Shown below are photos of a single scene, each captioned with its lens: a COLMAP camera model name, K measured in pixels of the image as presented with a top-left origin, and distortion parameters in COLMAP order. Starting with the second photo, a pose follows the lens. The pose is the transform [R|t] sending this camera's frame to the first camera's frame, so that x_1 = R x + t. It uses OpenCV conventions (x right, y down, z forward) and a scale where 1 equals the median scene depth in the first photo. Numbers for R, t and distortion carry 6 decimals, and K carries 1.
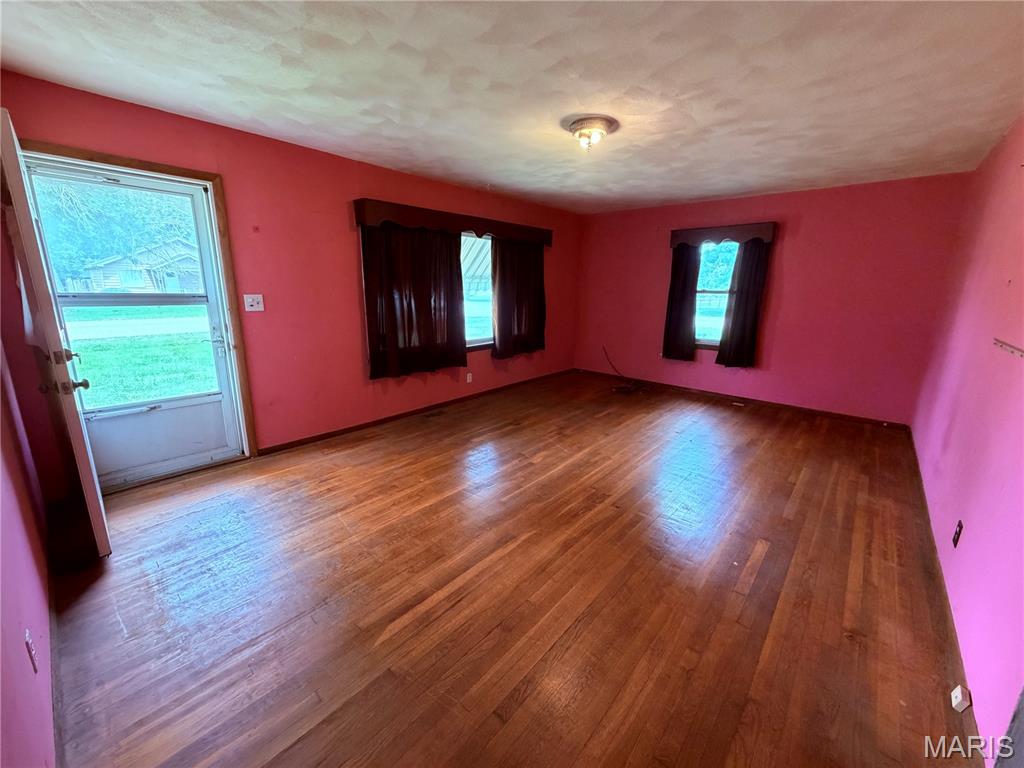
lens RADIAL K [[410.2, 0, 509.2], [0, 410.2, 384.1], [0, 0, 1]] dist [0.005647, -0.000527]
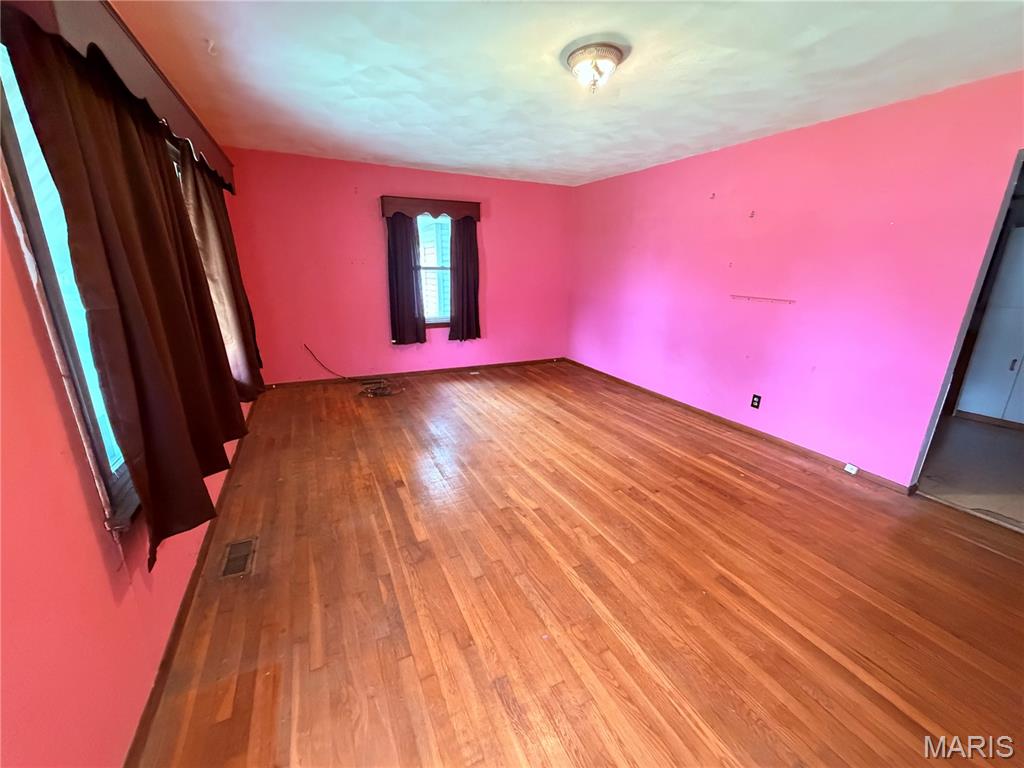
lens RADIAL K [[410.2, 0, 509.2], [0, 410.2, 384.1], [0, 0, 1]] dist [0.005647, -0.000527]
pose [[0.382124, -0.268725, 0.884176, -0.508735], [0.206202, 0.957457, 0.201881, -0.168654], [-0.900812, 0.105176, 0.421279, 0.636990]]
